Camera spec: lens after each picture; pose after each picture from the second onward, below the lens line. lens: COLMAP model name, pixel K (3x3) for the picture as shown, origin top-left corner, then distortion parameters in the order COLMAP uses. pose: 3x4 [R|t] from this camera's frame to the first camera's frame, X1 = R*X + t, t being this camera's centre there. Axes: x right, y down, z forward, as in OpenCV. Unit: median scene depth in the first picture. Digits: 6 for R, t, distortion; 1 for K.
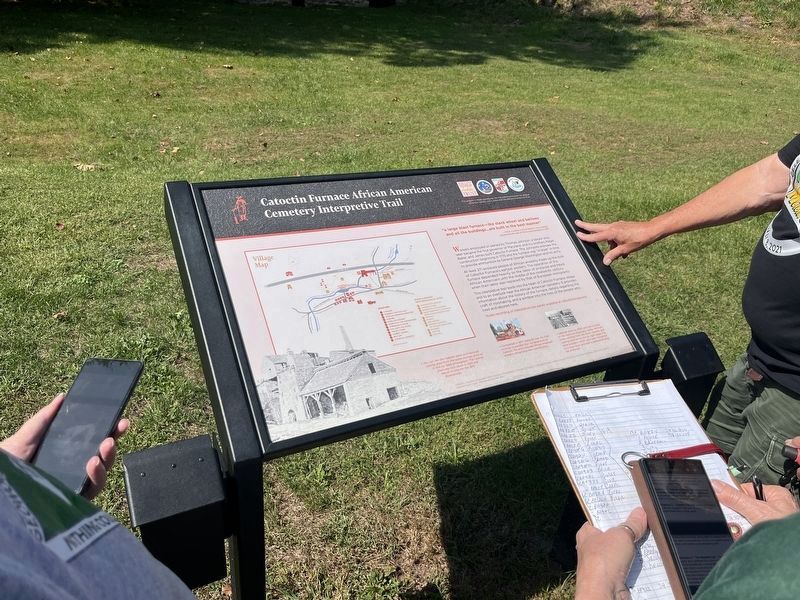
lens RADIAL K [[604.2, 0, 400.0], [0, 604.2, 300.0], [0, 0, 1]] dist [0.043709, -0.072158]
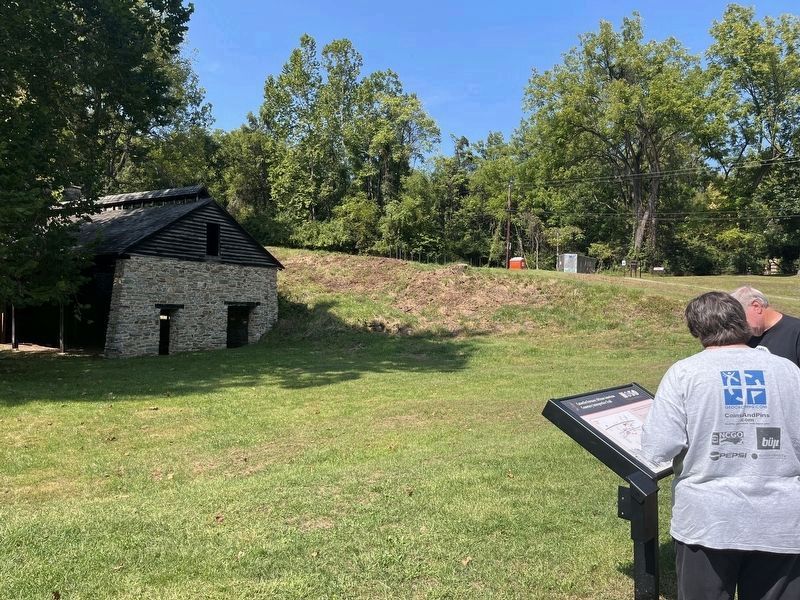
lens RADIAL K [[604.2, 0, 400.0], [0, 604.2, 300.0], [0, 0, 1]] dist [0.043709, -0.072158]
pose [[0.946387, -0.086701, 0.311183, -0.140835], [0.227903, 0.861905, -0.452968, 0.036085], [-0.228938, 0.499603, 0.835455, -0.091378]]
